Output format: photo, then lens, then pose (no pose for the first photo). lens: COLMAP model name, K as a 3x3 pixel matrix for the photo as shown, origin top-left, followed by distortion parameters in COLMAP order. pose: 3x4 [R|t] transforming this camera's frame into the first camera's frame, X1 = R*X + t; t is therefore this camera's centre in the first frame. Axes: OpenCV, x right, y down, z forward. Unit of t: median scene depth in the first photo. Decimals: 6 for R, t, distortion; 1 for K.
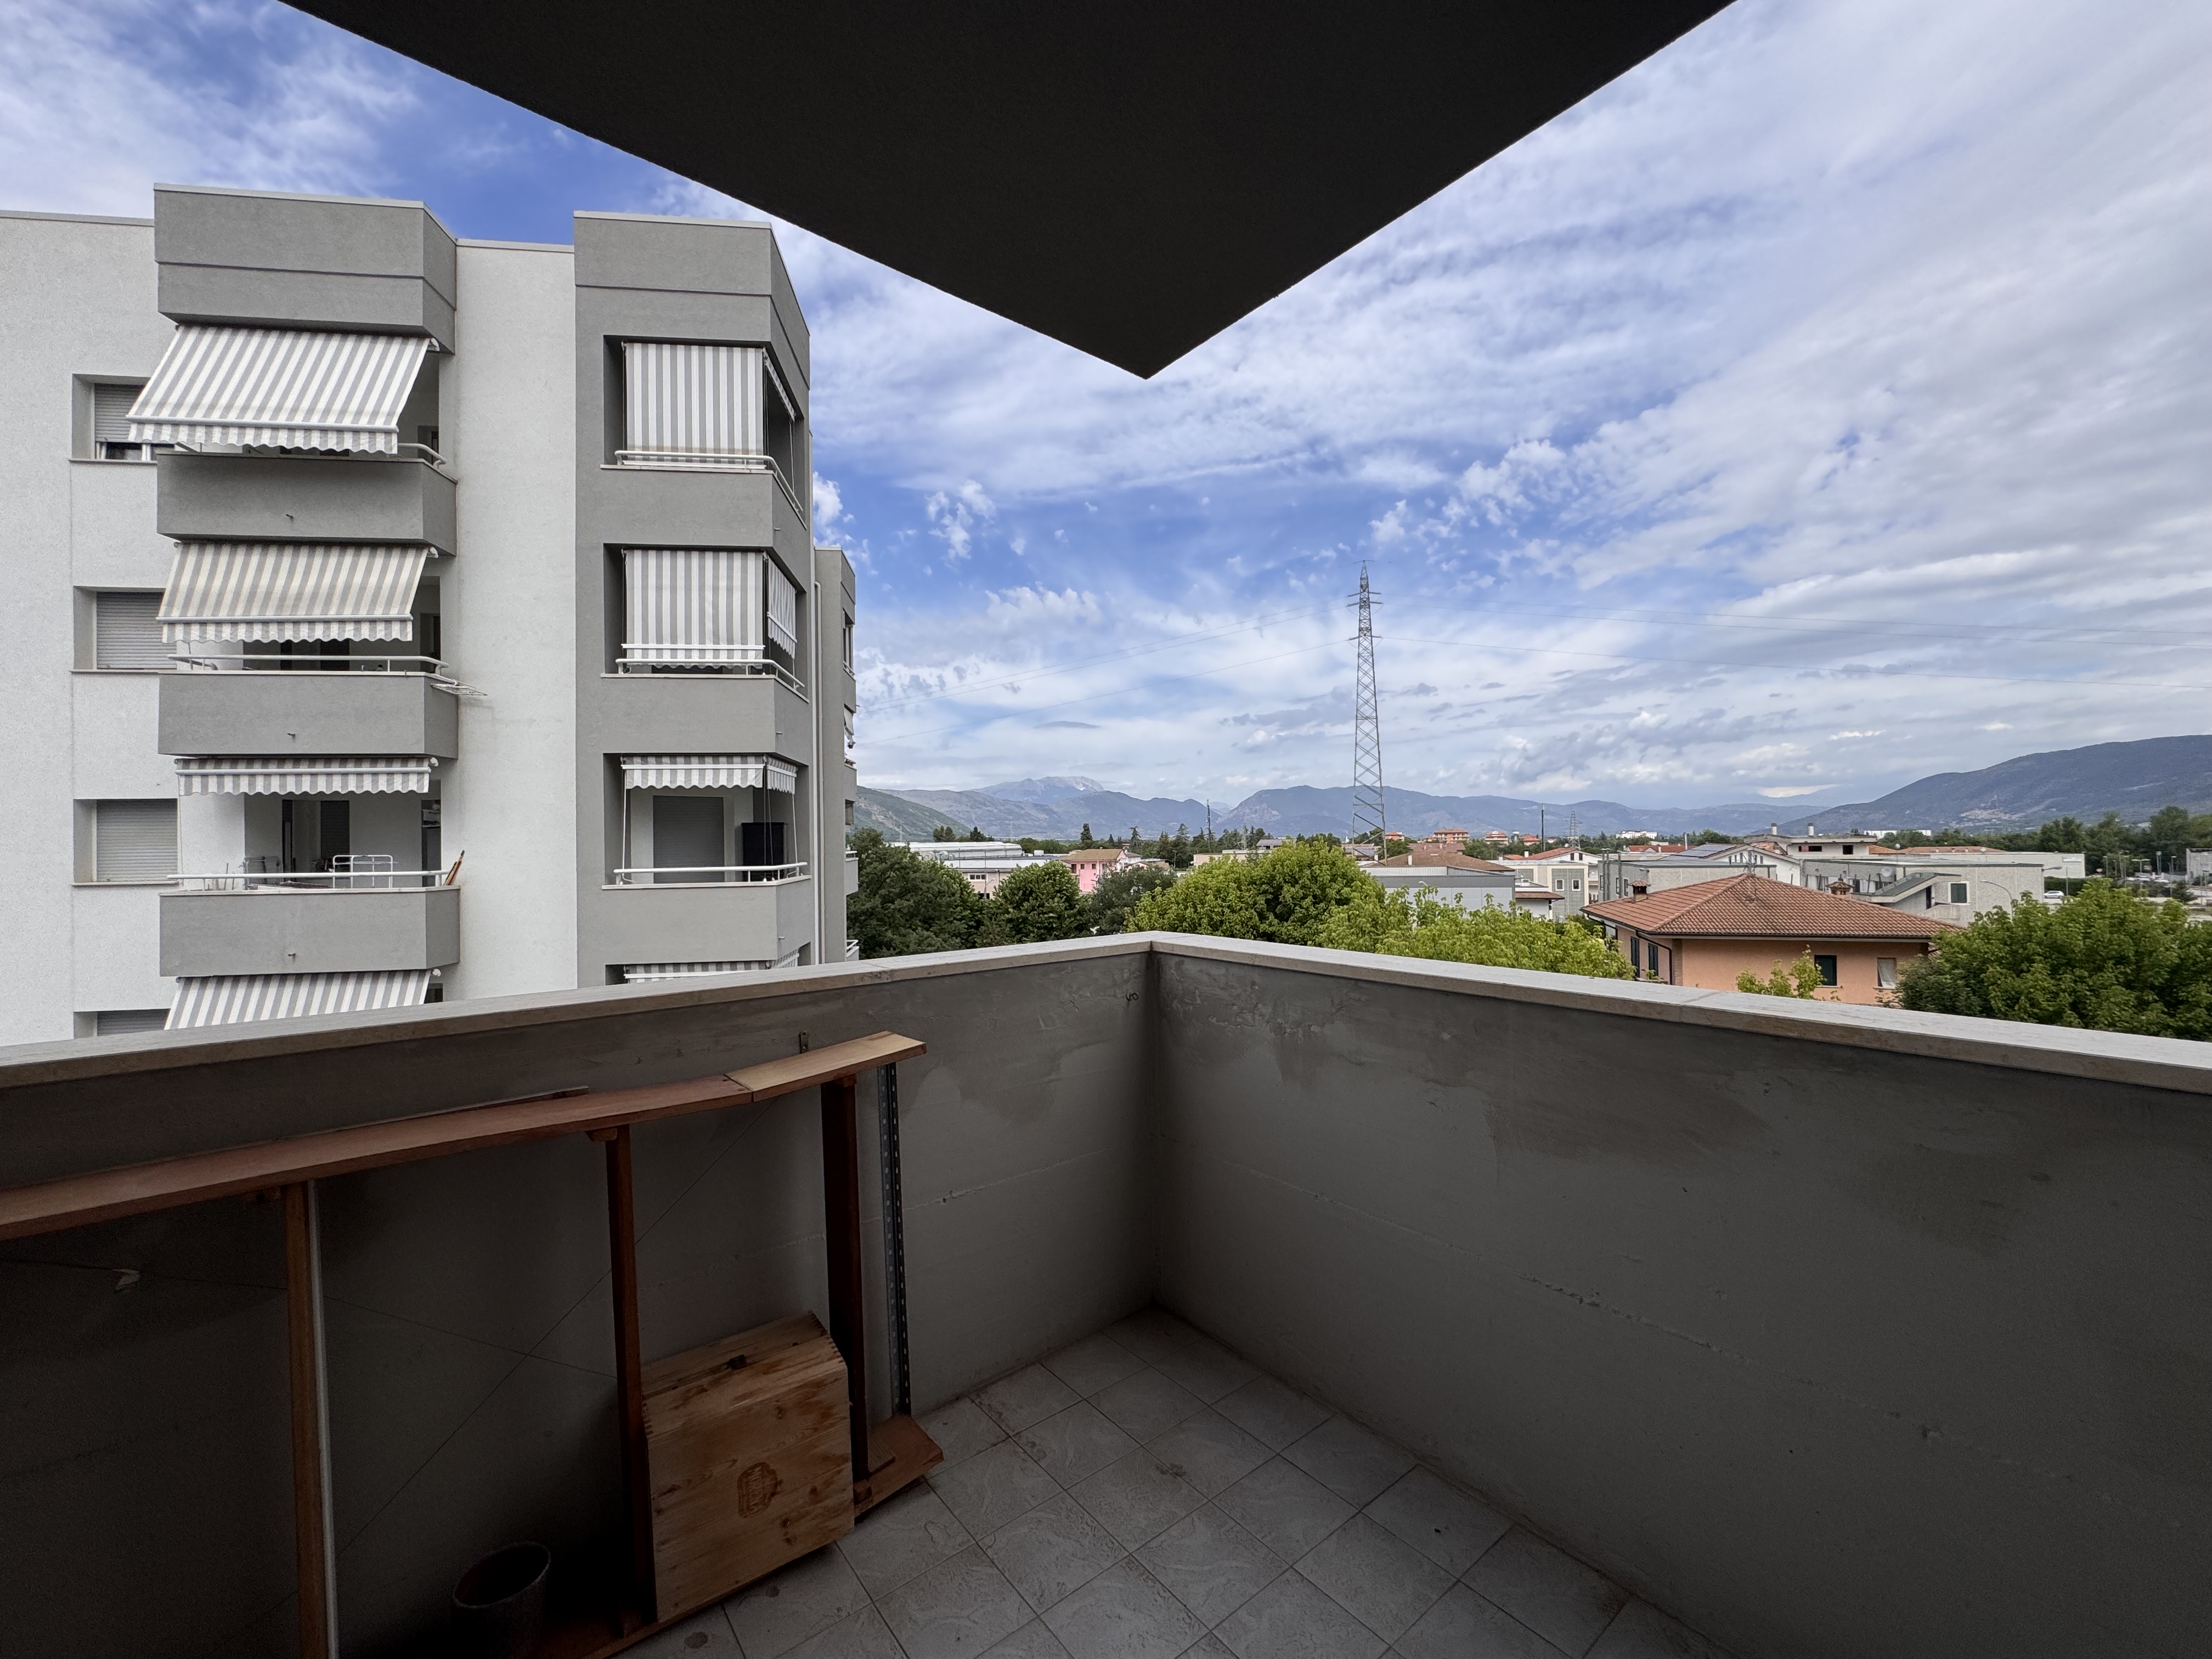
lens RADIAL K [[895.6, 0, 1104.4], [0, 895.6, 819.9], [0, 0, 1]] dist [-0.000259, -0.000018]
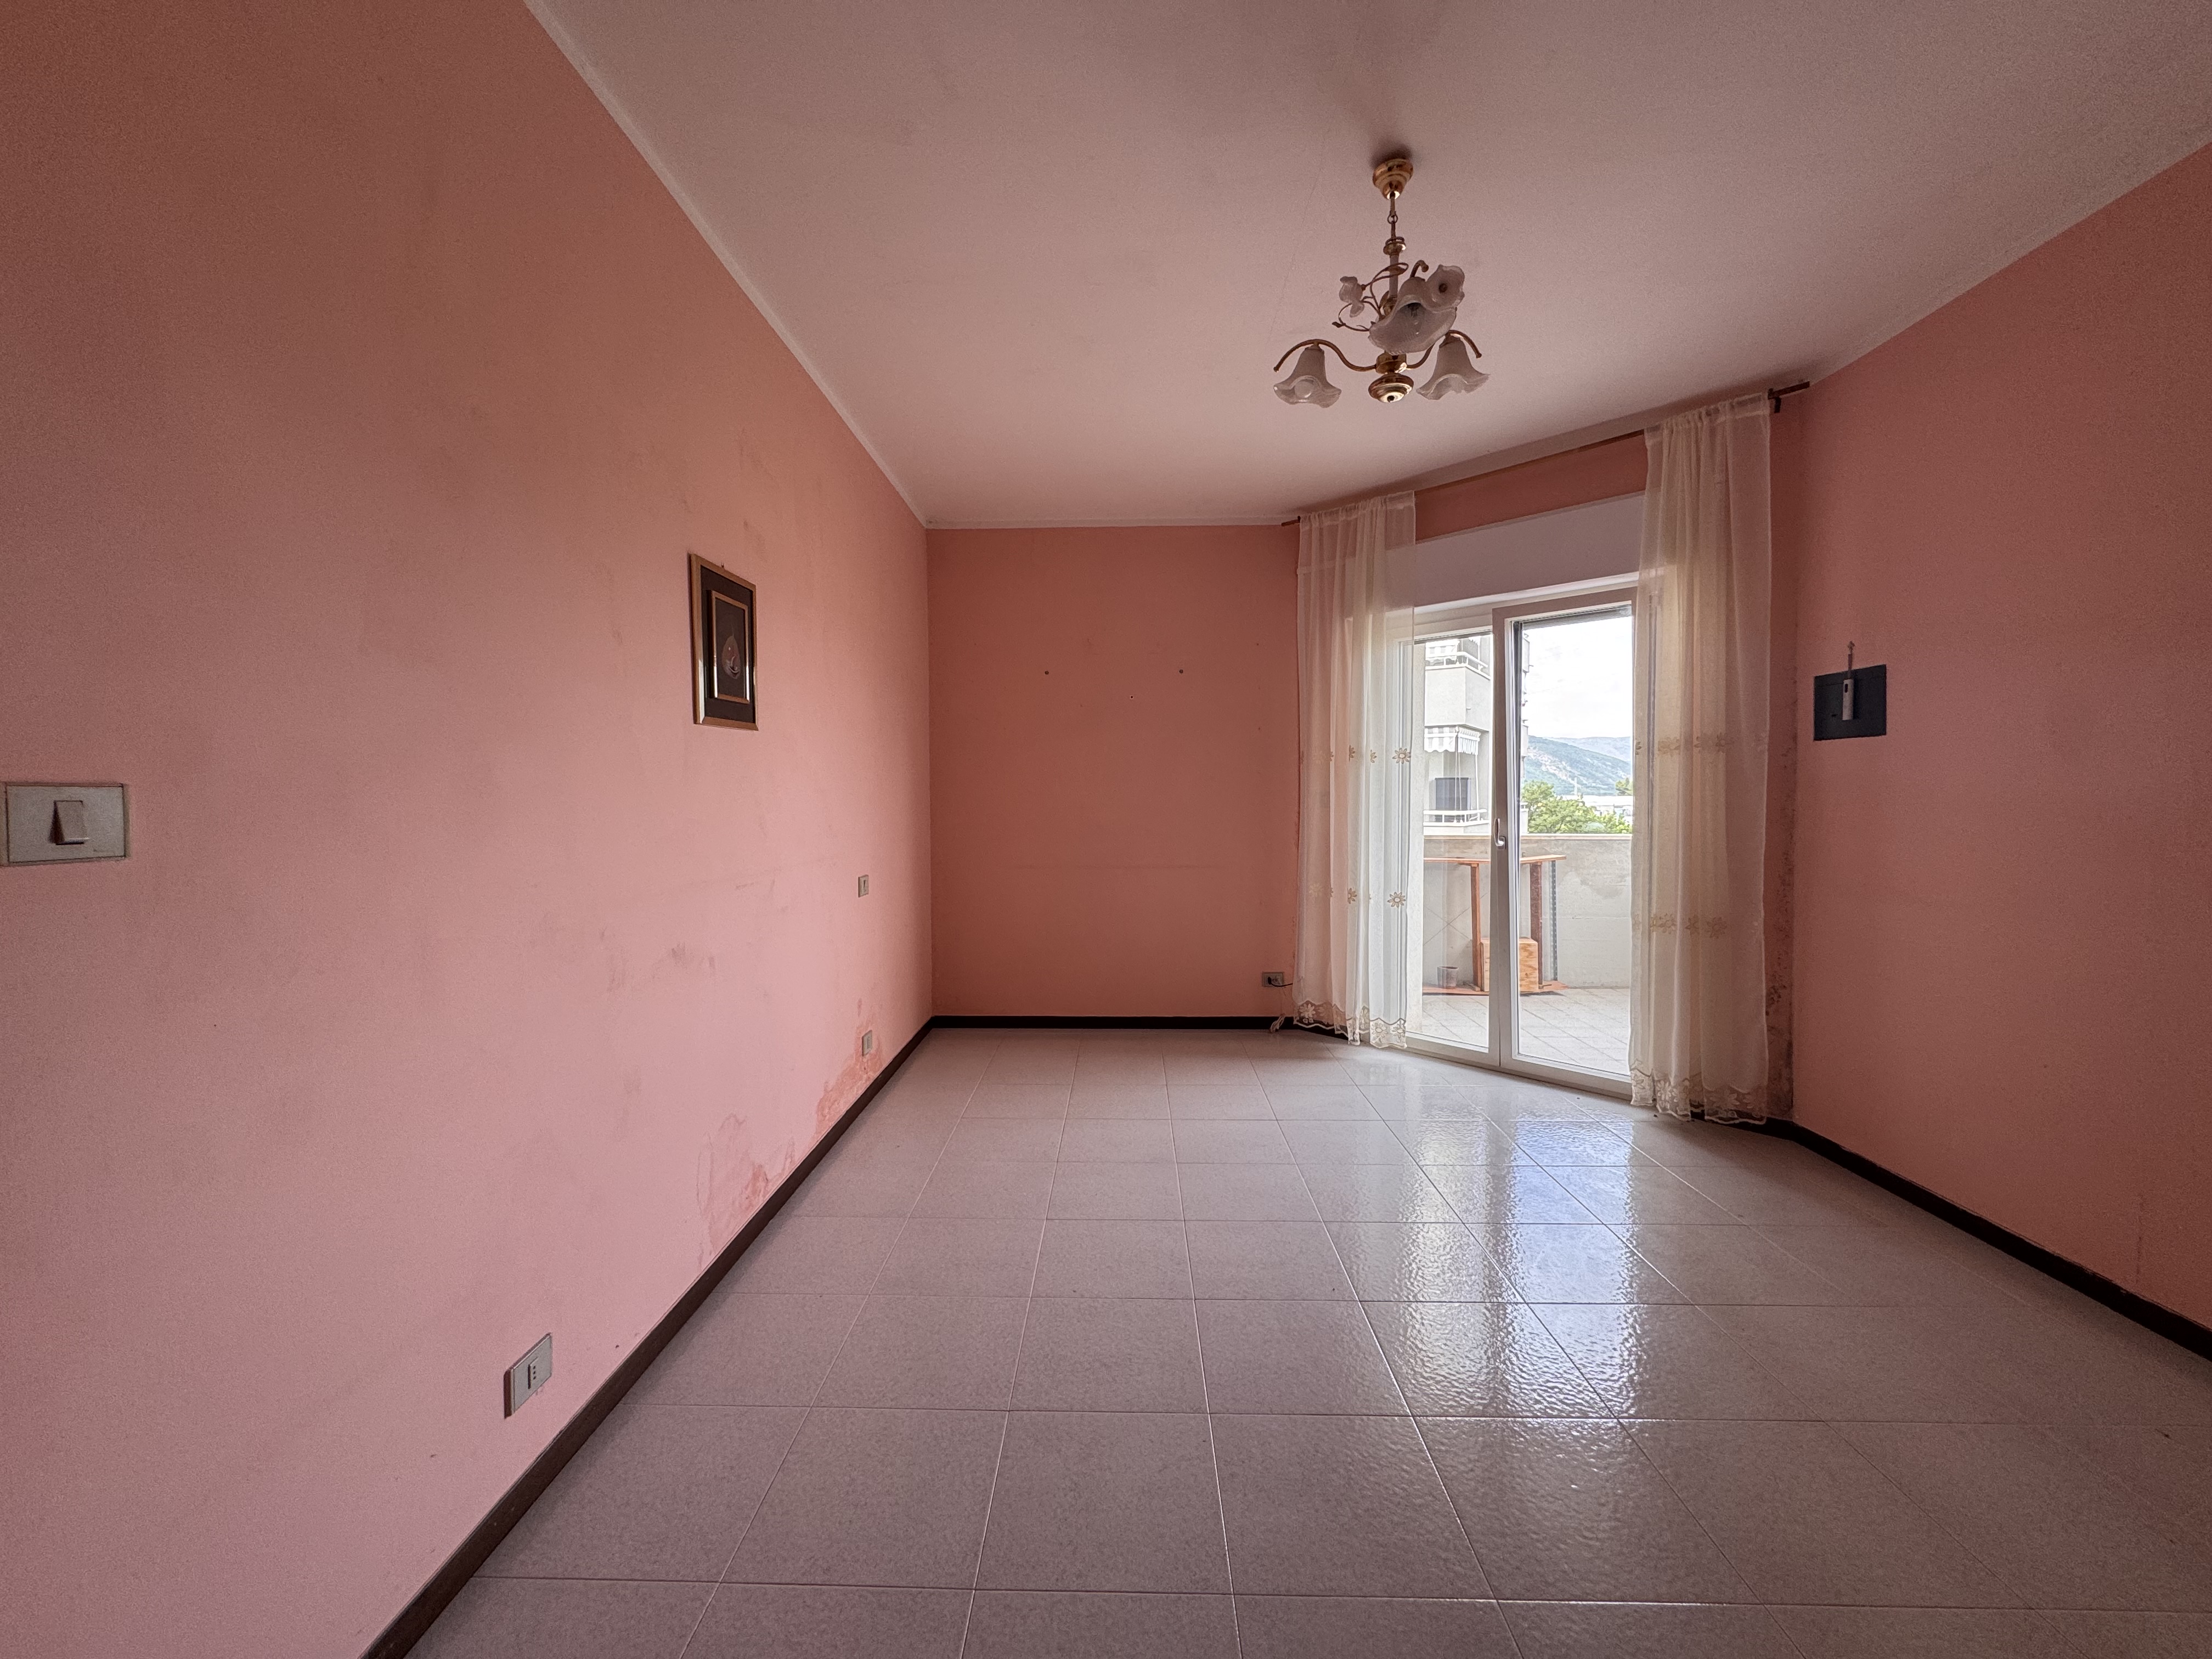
lens RADIAL K [[895.6, 0, 1104.4], [0, 895.6, 819.9], [0, 0, 1]] dist [-0.000259, -0.000018]
pose [[0.759835, 0.033693, -0.649242, 0.081995], [0.001743, 0.998547, 0.053860, -0.007299], [0.650113, -0.042056, 0.758672, -0.328711]]
